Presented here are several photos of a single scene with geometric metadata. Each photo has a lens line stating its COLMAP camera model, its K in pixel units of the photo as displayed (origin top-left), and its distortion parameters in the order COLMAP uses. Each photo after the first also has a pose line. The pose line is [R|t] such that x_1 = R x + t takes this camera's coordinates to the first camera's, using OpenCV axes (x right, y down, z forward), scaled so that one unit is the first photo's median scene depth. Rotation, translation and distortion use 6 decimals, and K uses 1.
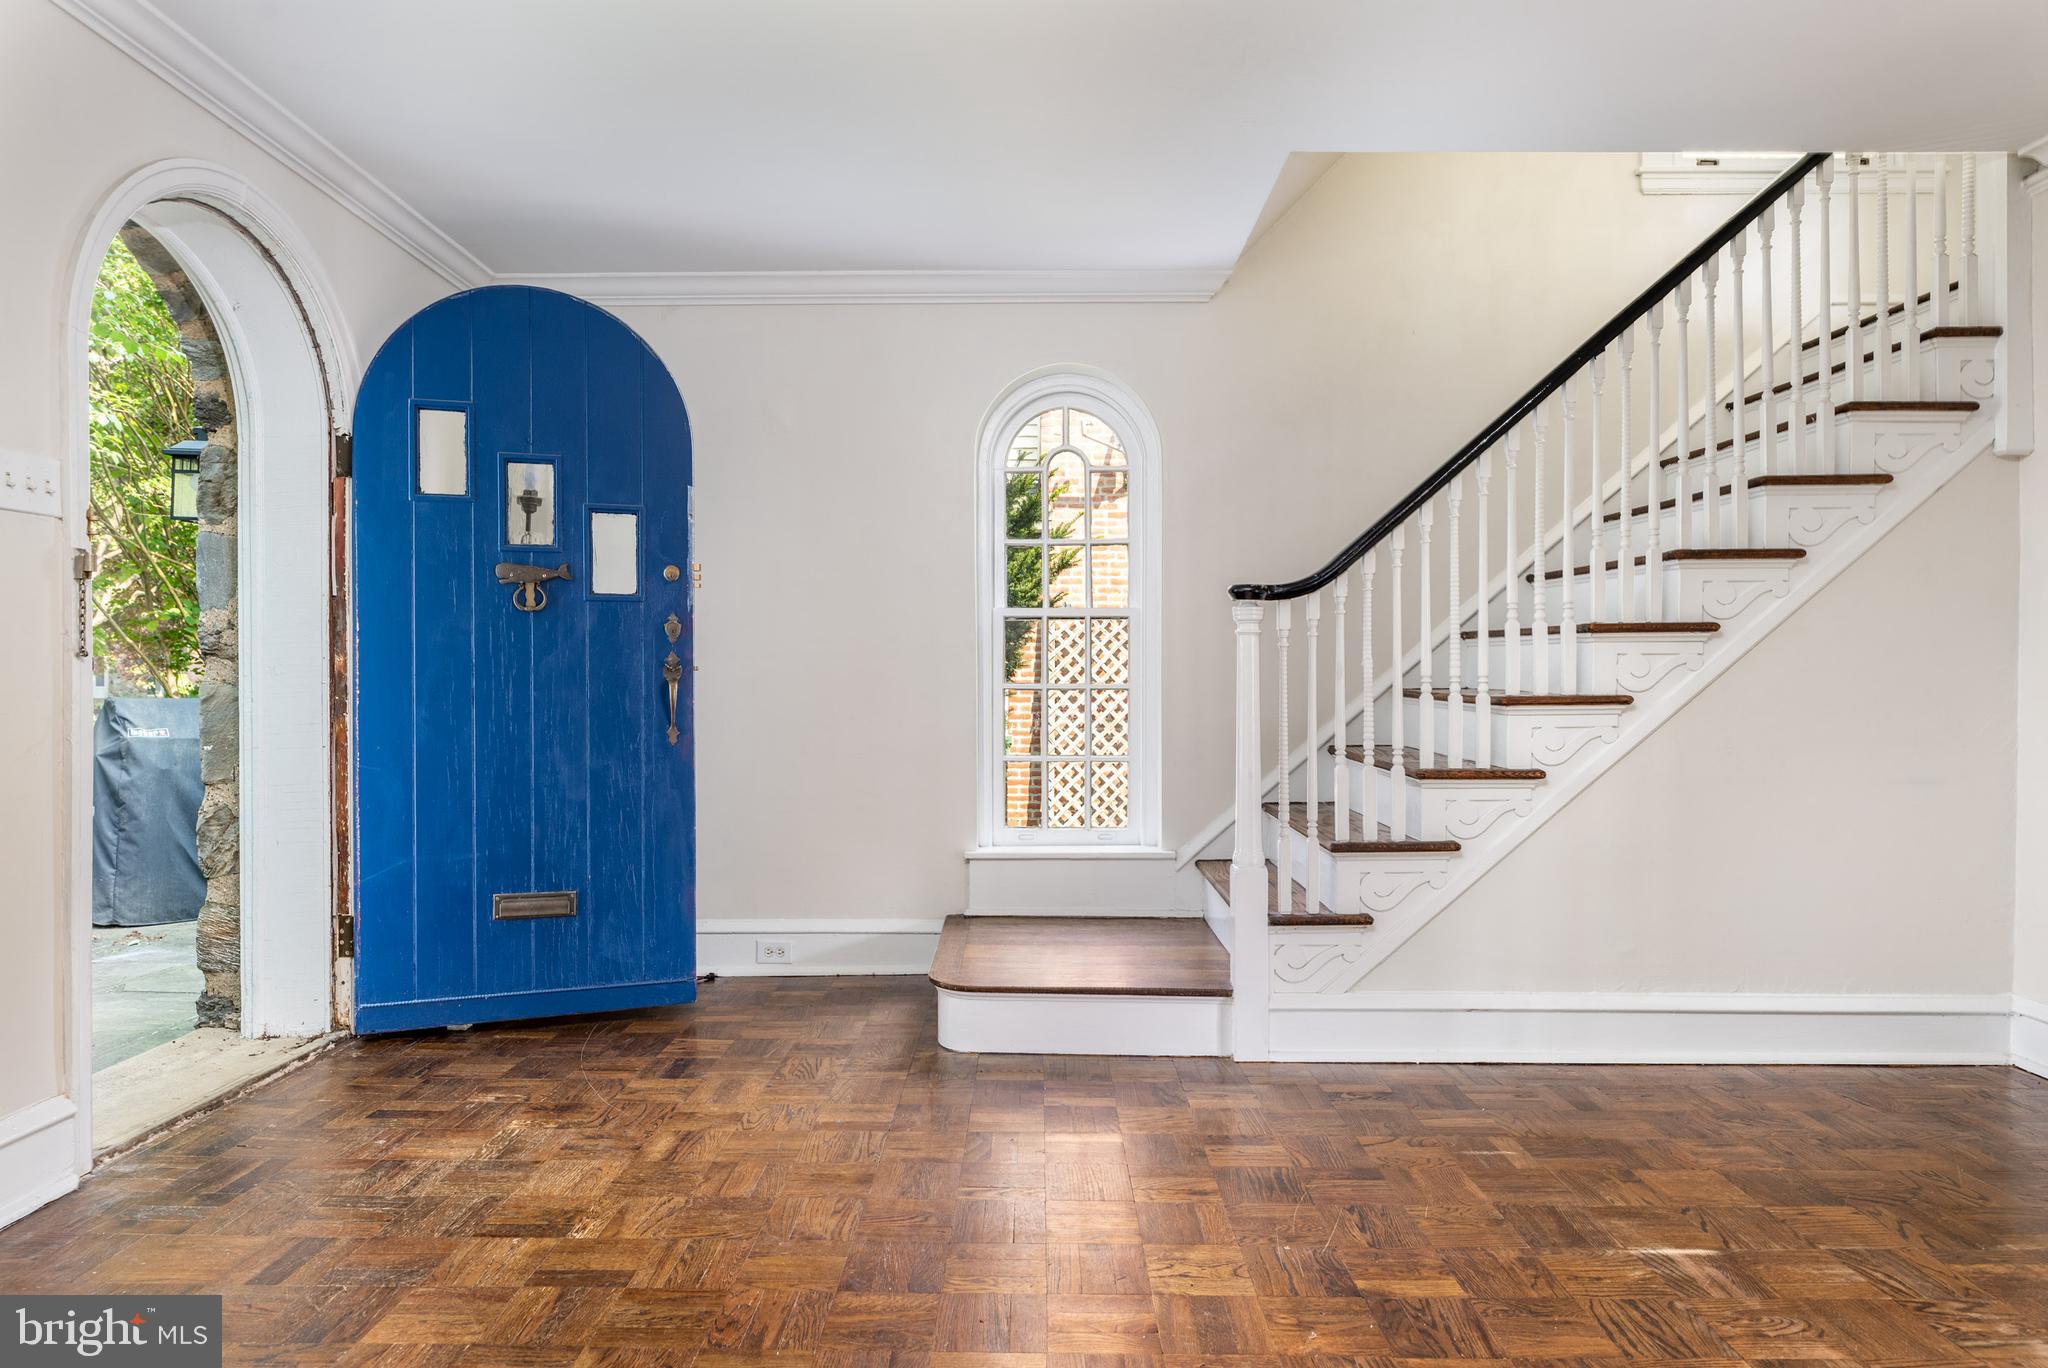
lens RADIAL K [[1190.2, 0, 1014.4], [0, 1190.2, 697.1], [0, 0, 1]] dist [-0.001599, -0.000645]
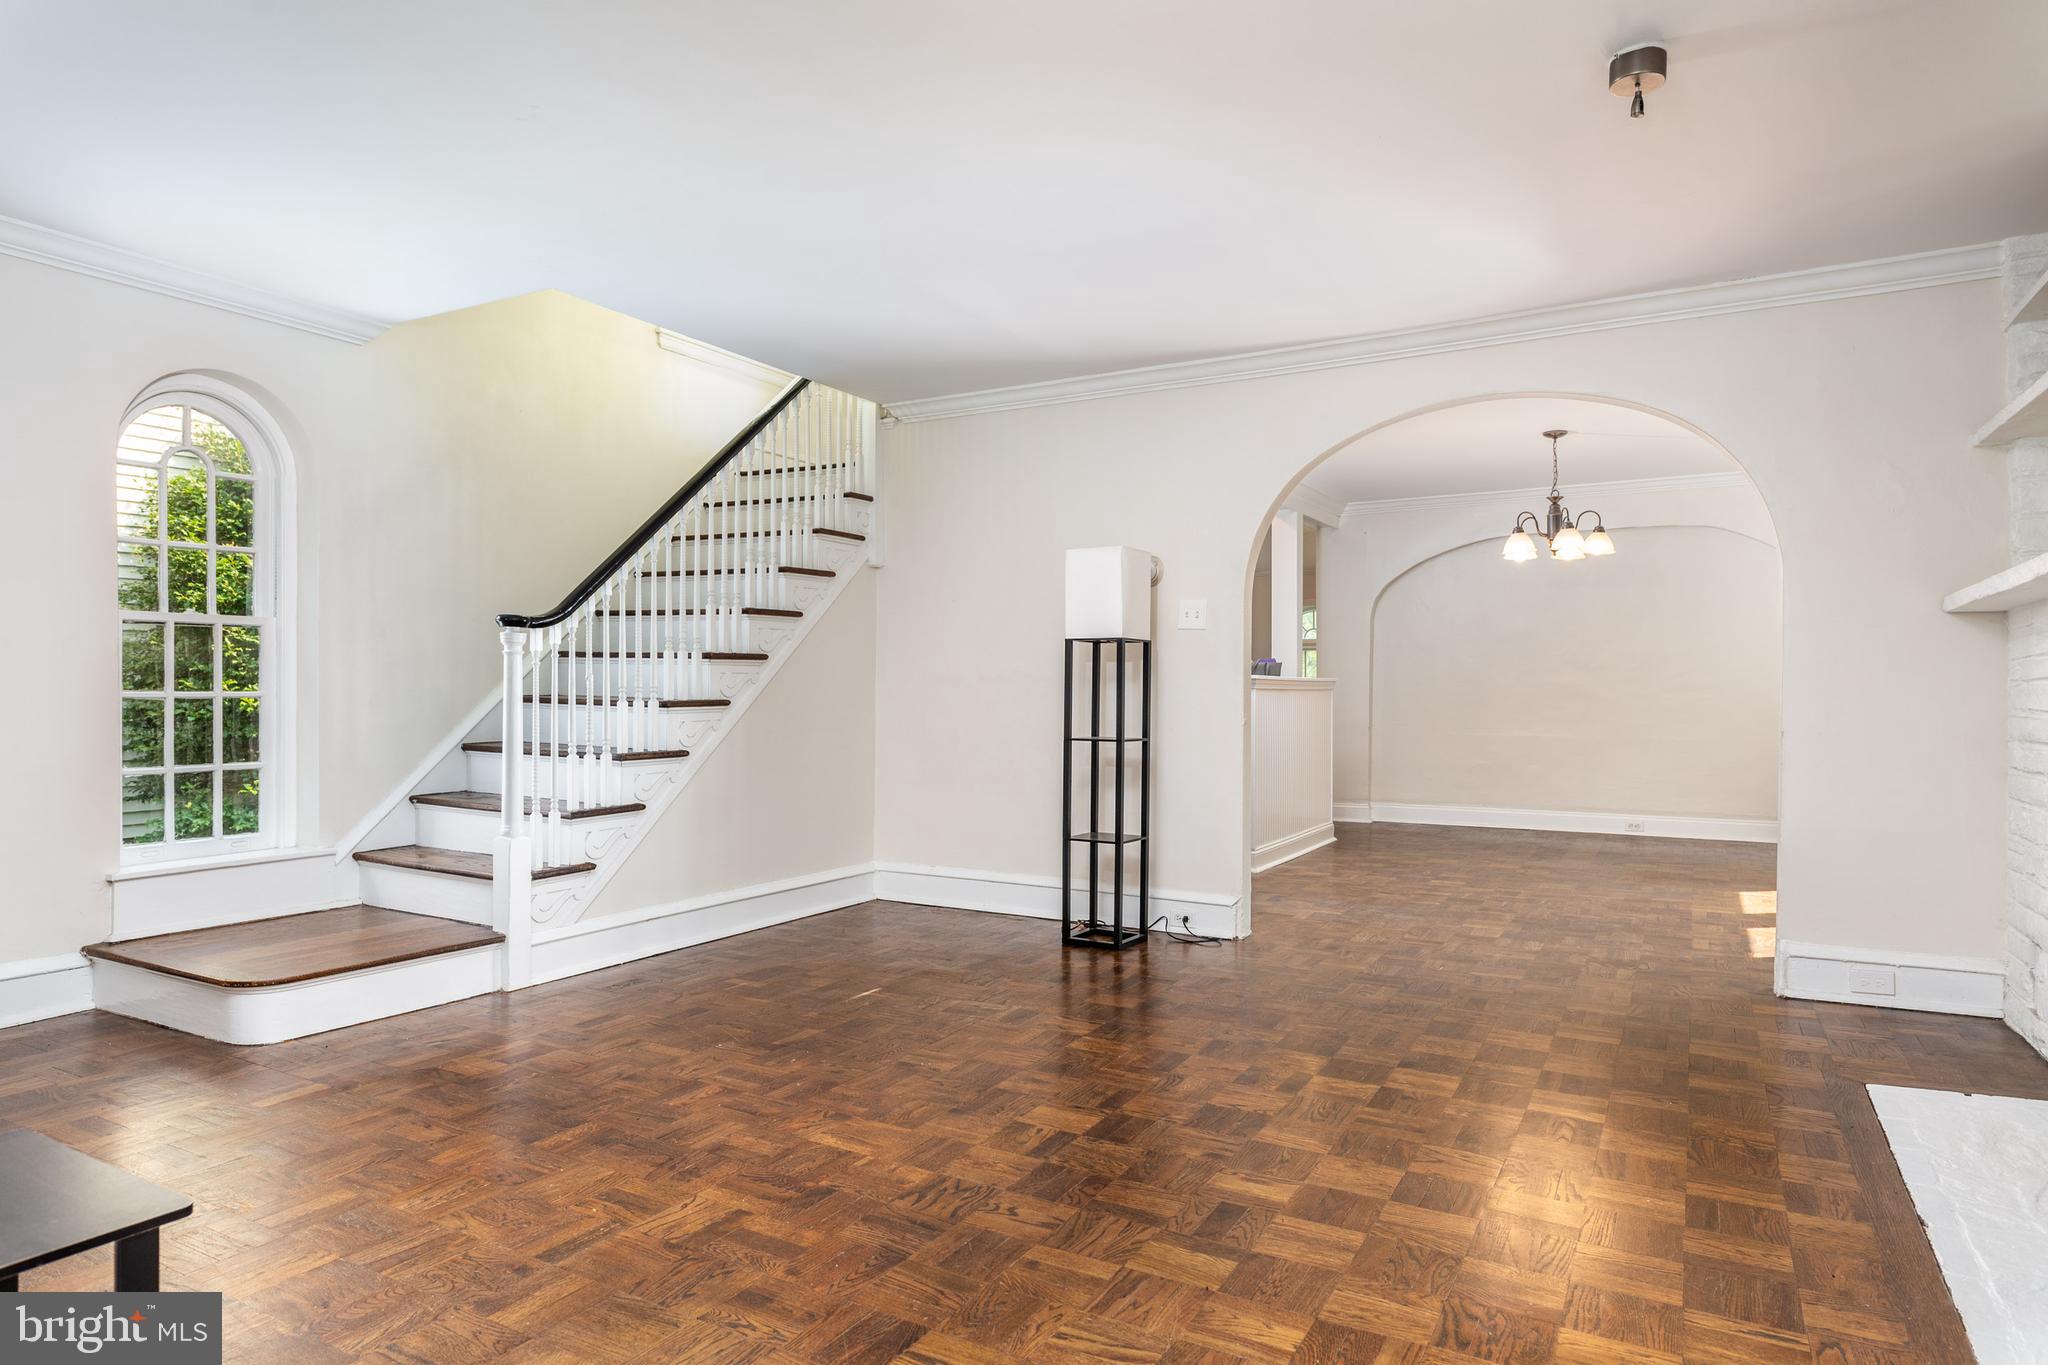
lens RADIAL K [[1190.2, 0, 1037.5], [0, 1190.2, 681.2], [0, 0, 1]] dist [-0.001599, -0.000645]
pose [[0.478504, 0.005580, 0.878067, -0.654215], [0.007308, 0.999920, -0.010337, -0.005820], [-0.878055, 0.011364, 0.478425, -0.100220]]
